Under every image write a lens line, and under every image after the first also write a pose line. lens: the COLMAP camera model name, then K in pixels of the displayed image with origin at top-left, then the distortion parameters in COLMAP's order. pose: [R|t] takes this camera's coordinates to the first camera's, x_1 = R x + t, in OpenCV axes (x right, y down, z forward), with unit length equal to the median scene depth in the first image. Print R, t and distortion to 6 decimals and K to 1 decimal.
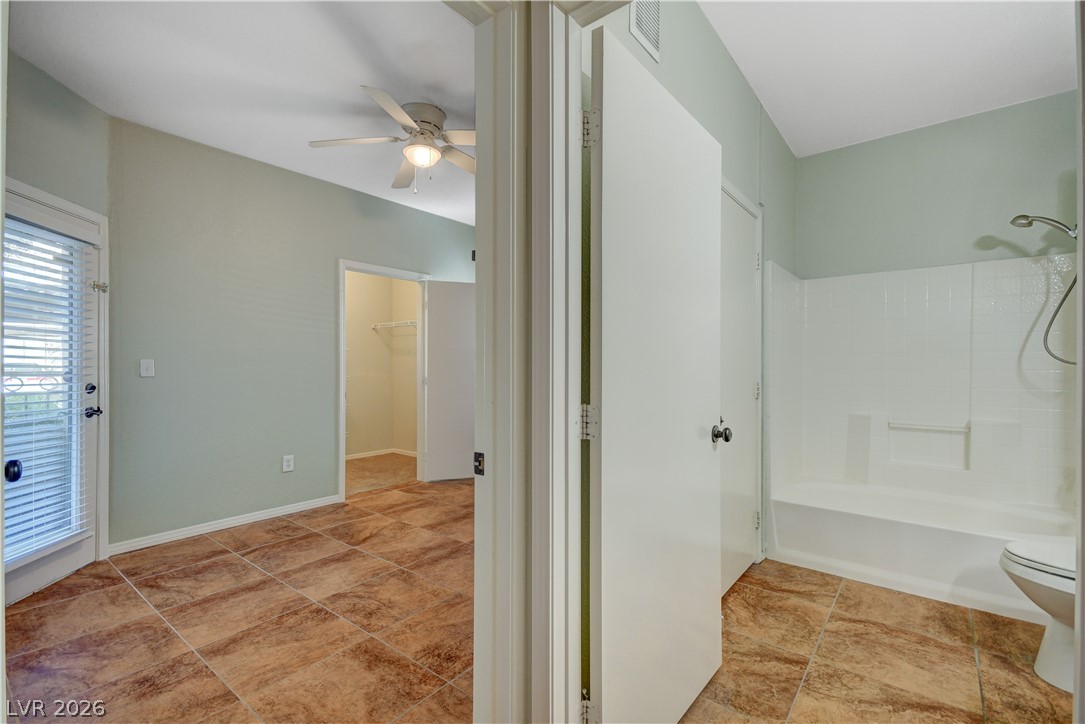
lens RADIAL K [[494.0, 0, 538.7], [0, 494.0, 371.0], [0, 0, 1]] dist [0.034533, -0.009844]
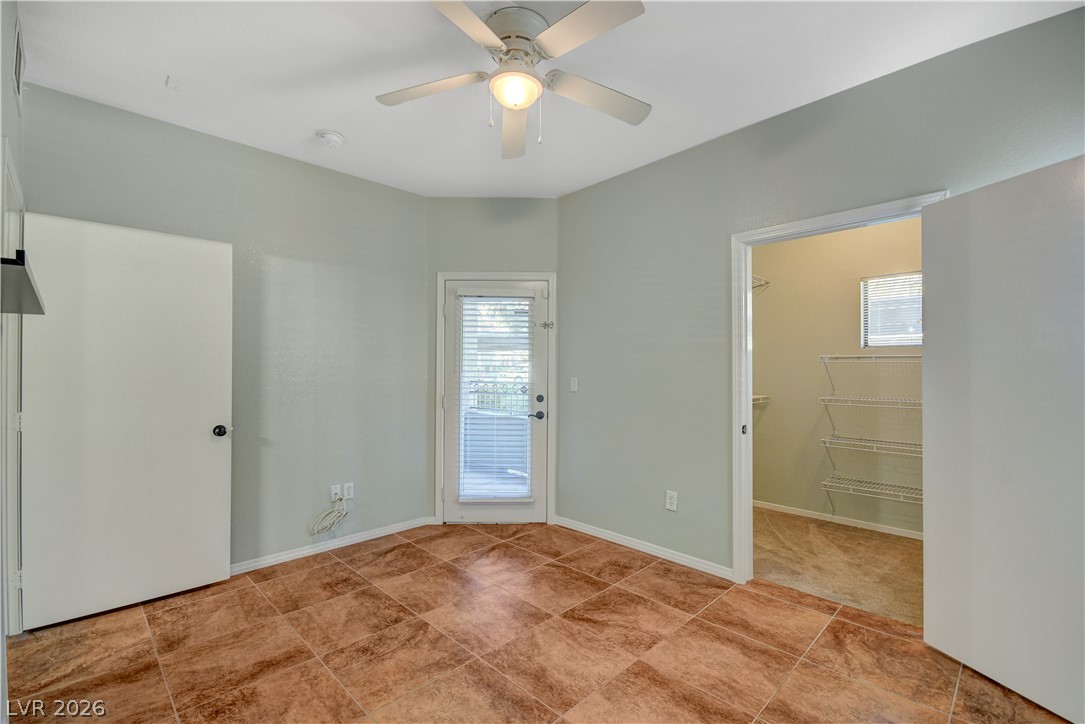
lens RADIAL K [[470.9, 0, 536.0], [0, 470.9, 369.6], [0, 0, 1]] dist [0.017219, -0.010674]
pose [[-0.118762, -0.000123, -0.992923, 0.420670], [-0.009540, 0.999954, 0.001017, -0.047706], [0.992877, 0.009593, -0.118757, 1.131192]]
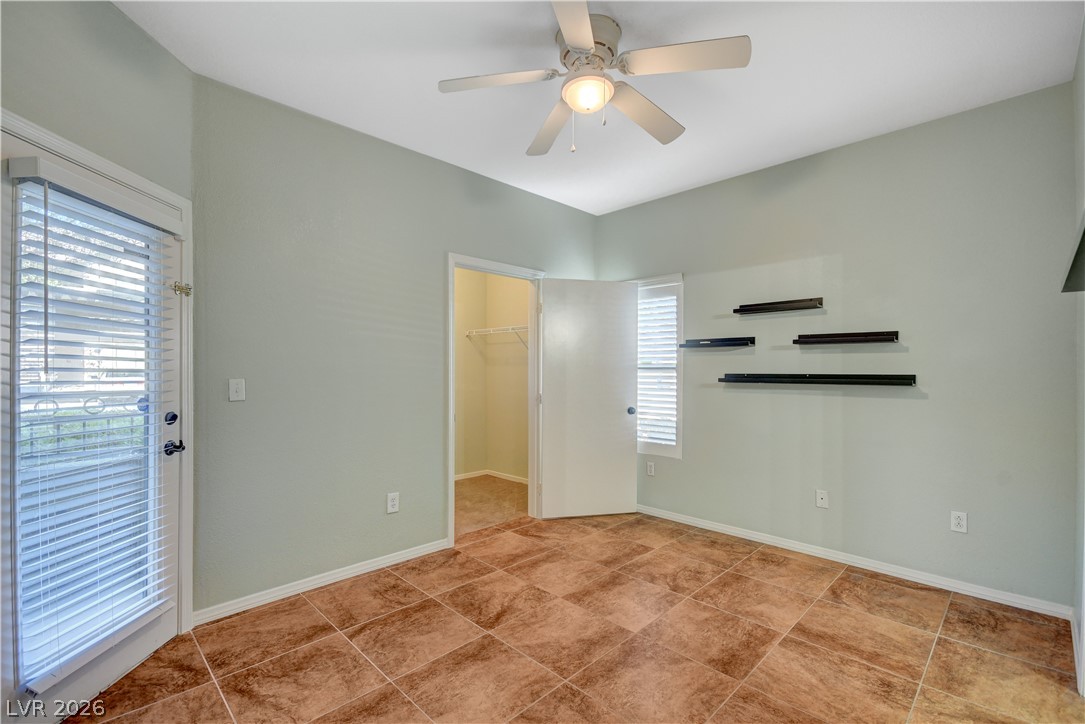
lens RADIAL K [[485.2, 0, 535.4], [0, 485.2, 376.6], [0, 0, 1]] dist [0.011613, -0.000588]
pose [[0.993411, 0.004227, -0.114524, -0.234410], [-0.003596, 0.999977, 0.005720, -0.036401], [0.114546, -0.005271, 0.993404, 0.305250]]
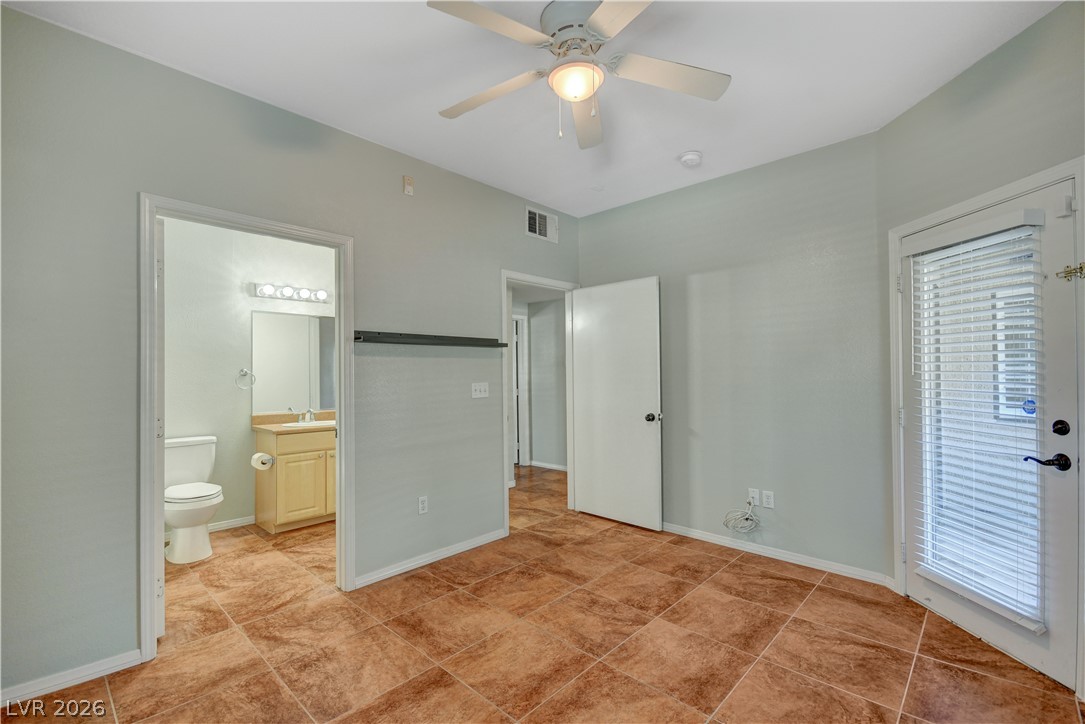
lens RADIAL K [[470.9, 0, 536.0], [0, 470.9, 369.6], [0, 0, 1]] dist [0.017219, -0.010674]
pose [[-0.996516, 0.009325, 0.082875, -0.236218], [0.009615, 0.999949, 0.003094, -0.052175], [-0.082842, 0.003880, -0.996555, 1.671837]]
